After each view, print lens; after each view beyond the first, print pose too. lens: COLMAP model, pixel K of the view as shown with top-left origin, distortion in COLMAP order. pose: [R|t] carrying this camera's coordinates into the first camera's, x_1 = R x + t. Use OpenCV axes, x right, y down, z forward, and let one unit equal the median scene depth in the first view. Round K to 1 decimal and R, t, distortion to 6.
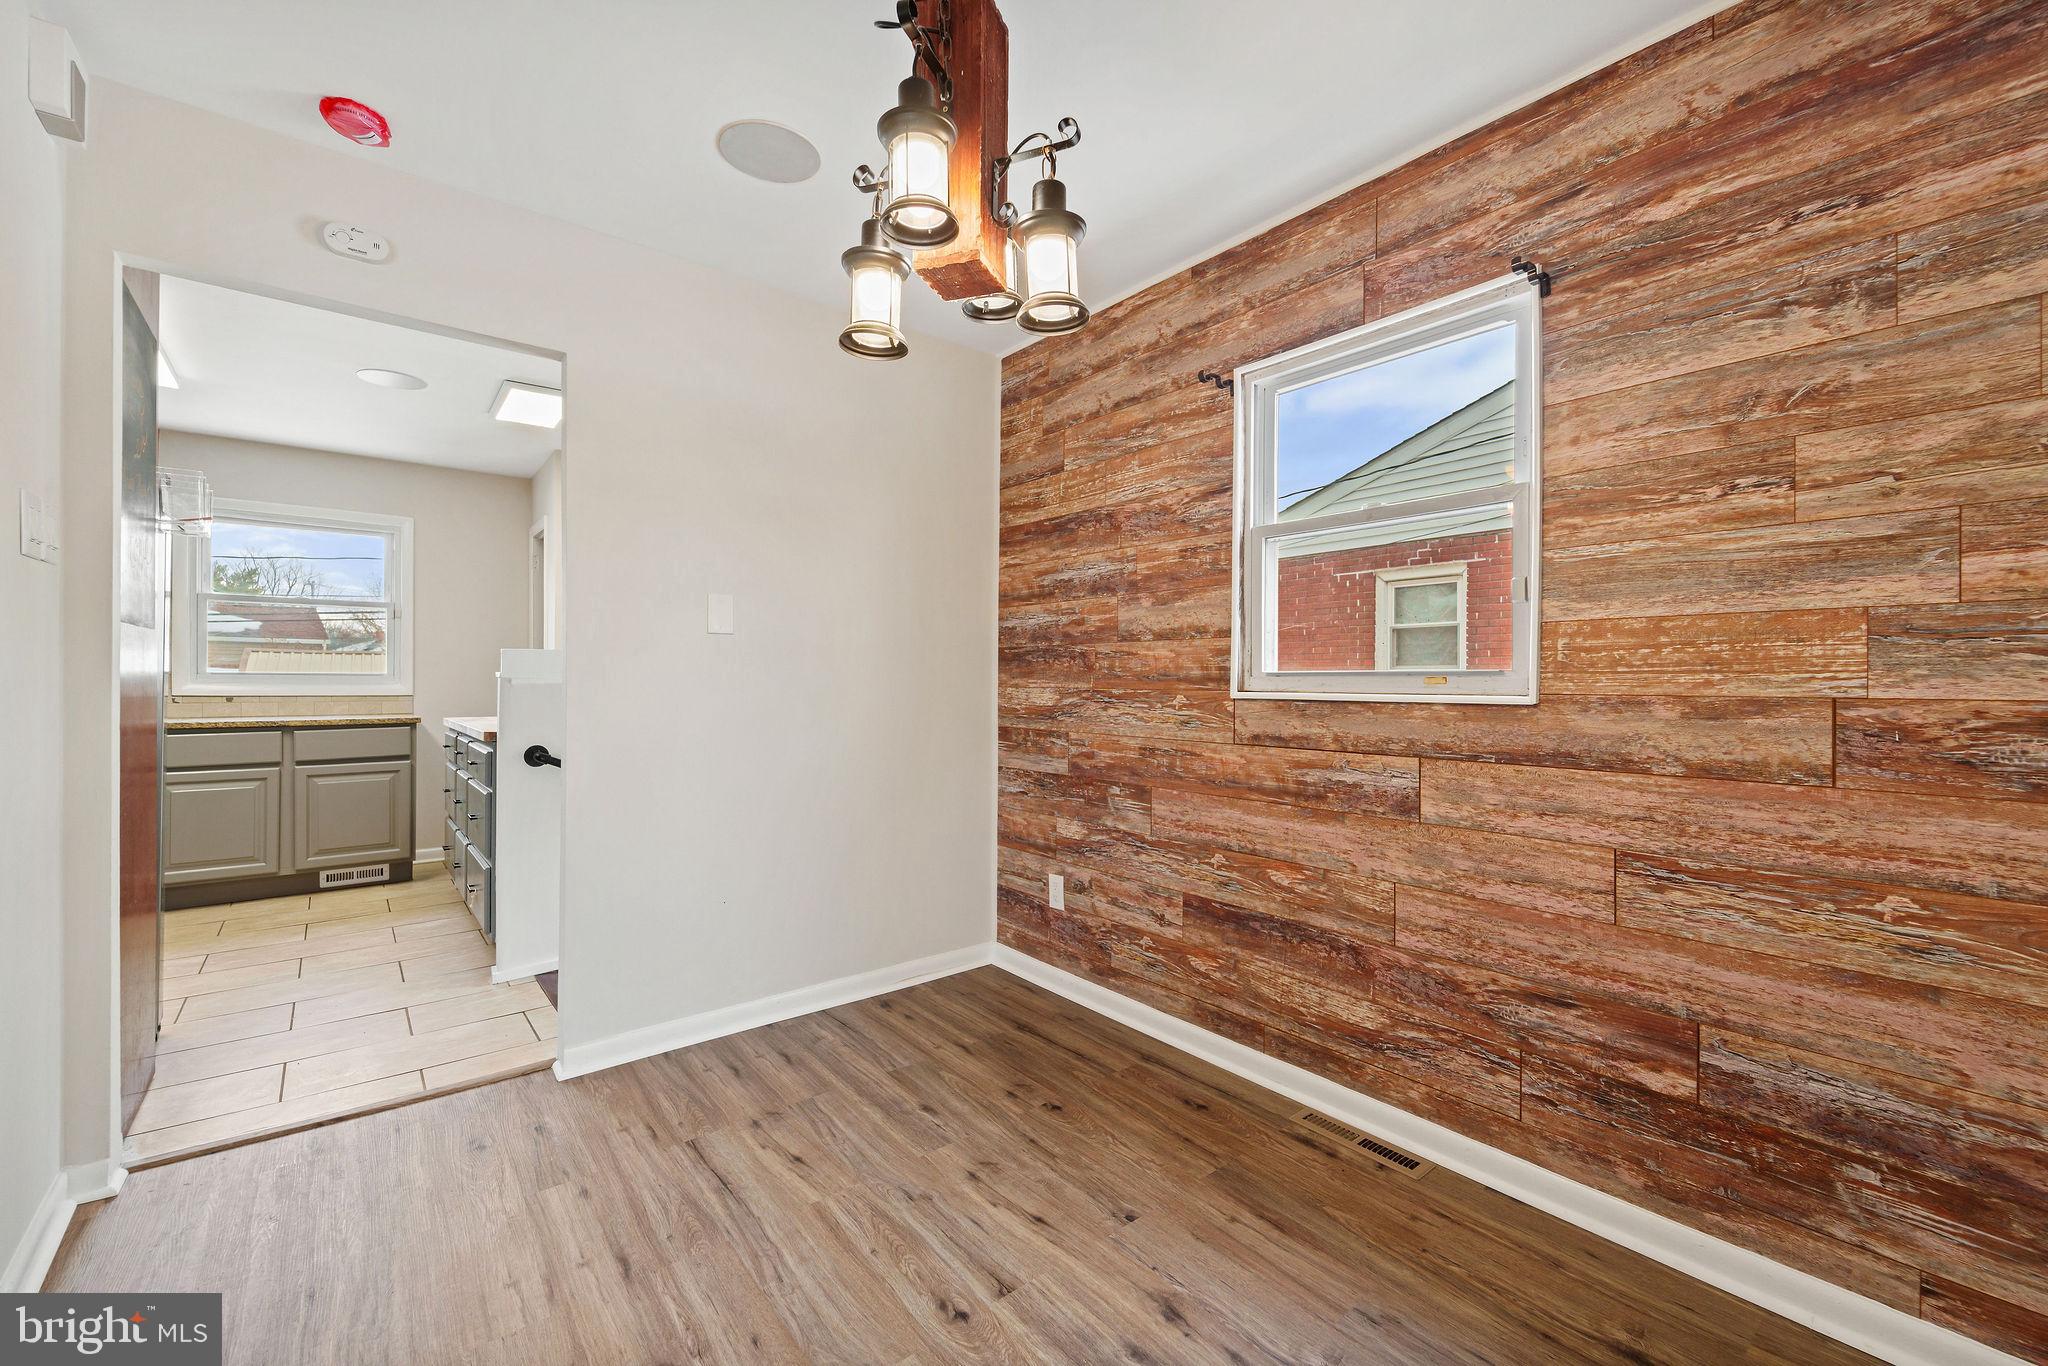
lens RADIAL K [[832.4, 0, 1038.2], [0, 832.4, 677.8], [0, 0, 1]] dist [-0.000012, -0.000643]
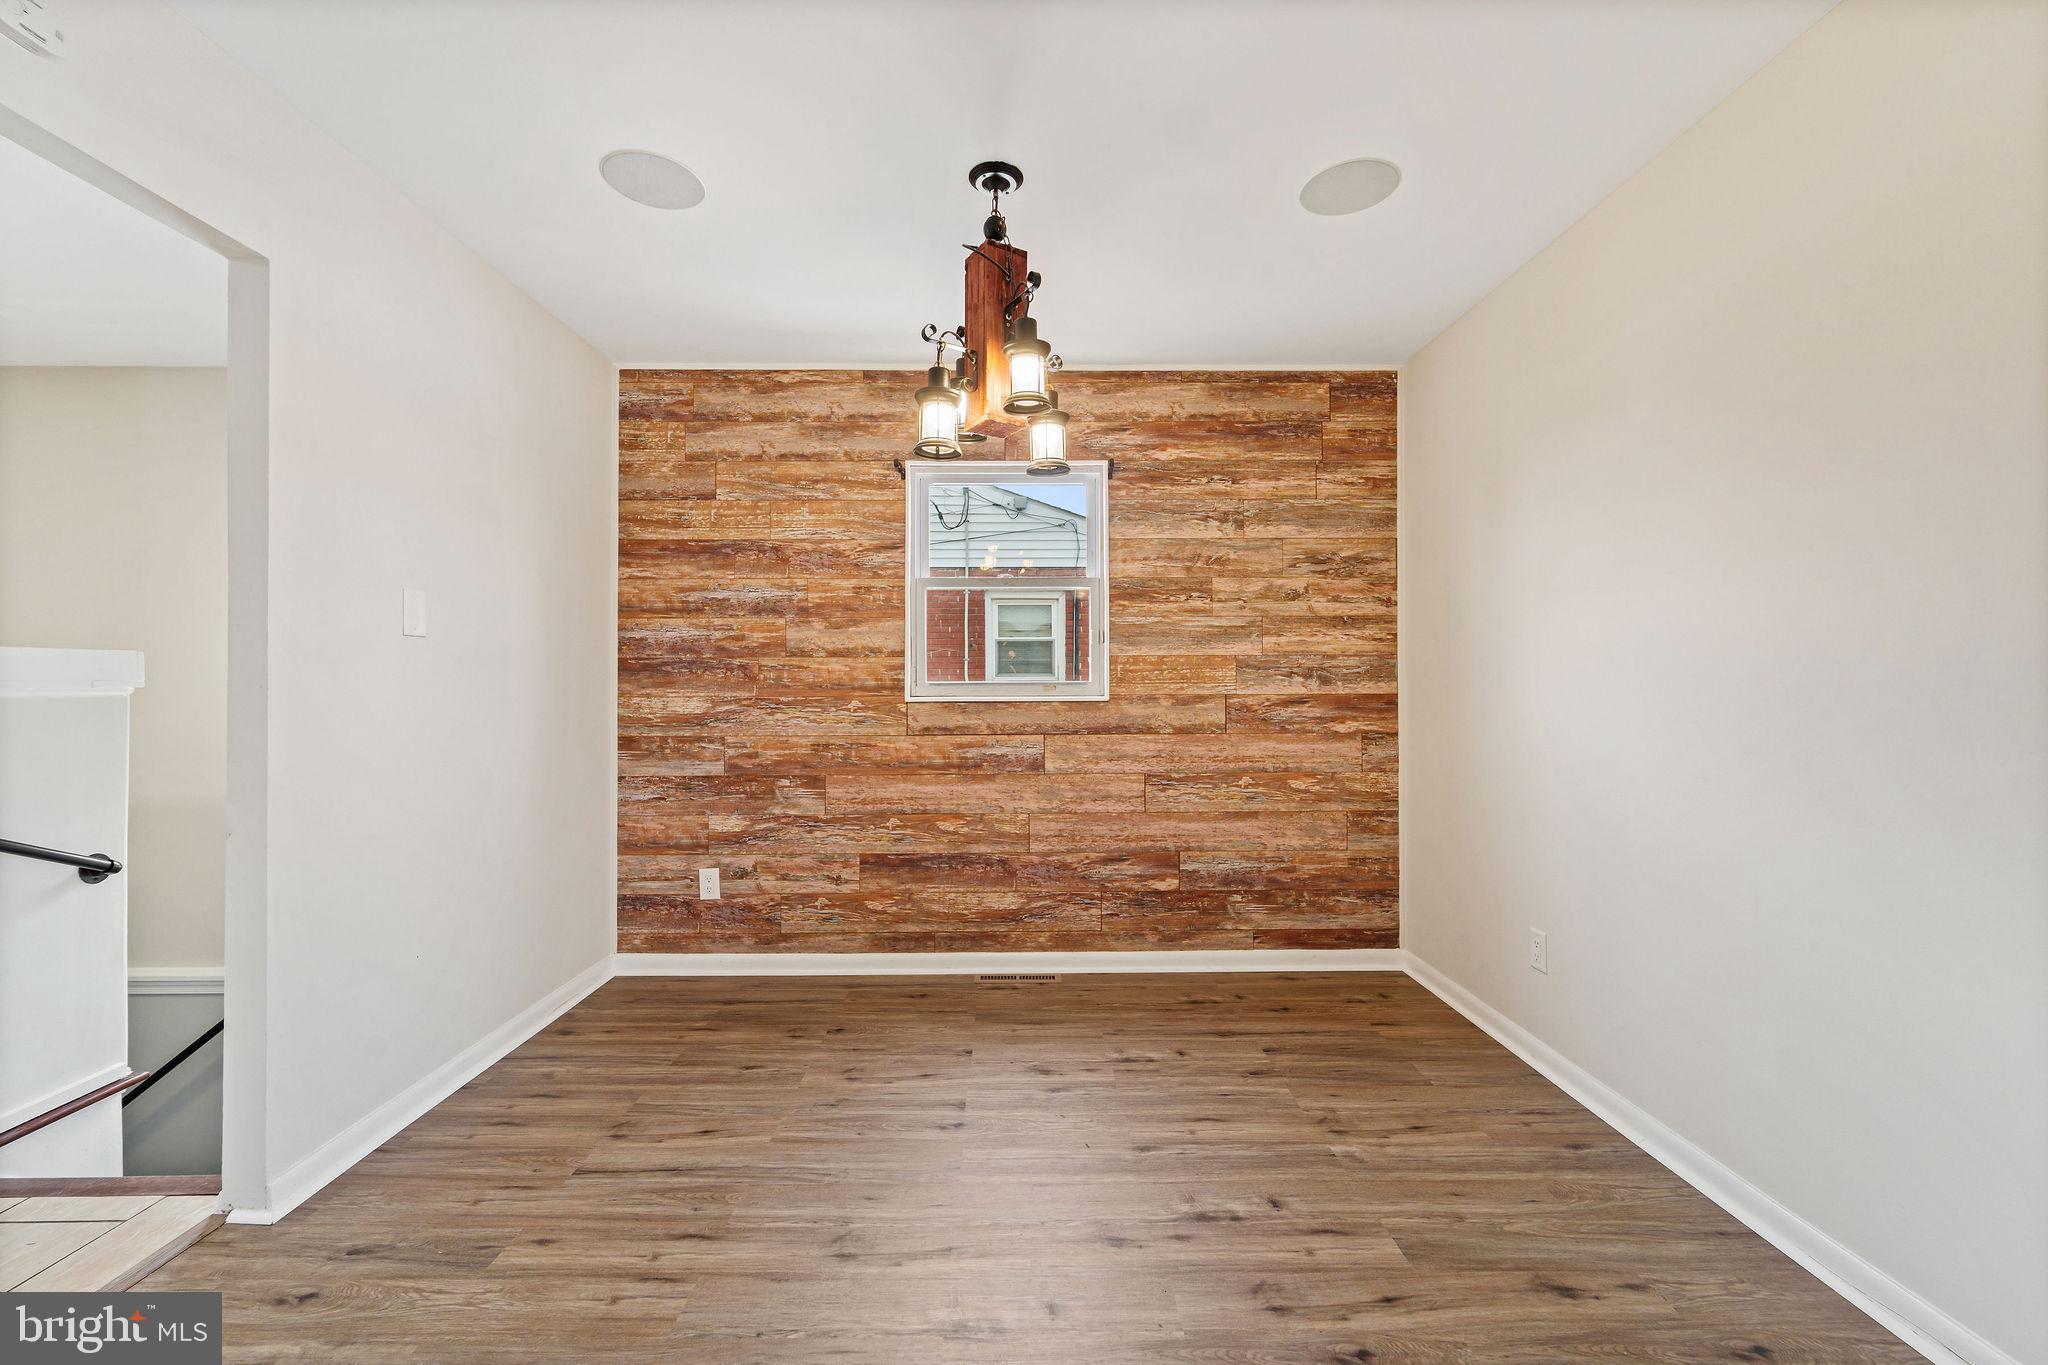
lens RADIAL K [[835.8, 0, 1014.8], [0, 835.8, 683.6], [0, 0, 1]] dist [-0.001847, -0.000484]
pose [[0.630207, -0.000255, 0.776427, -0.707624], [0.003889, 0.999988, -0.002828, -0.000582], [-0.776418, 0.004802, 0.630200, -0.000746]]
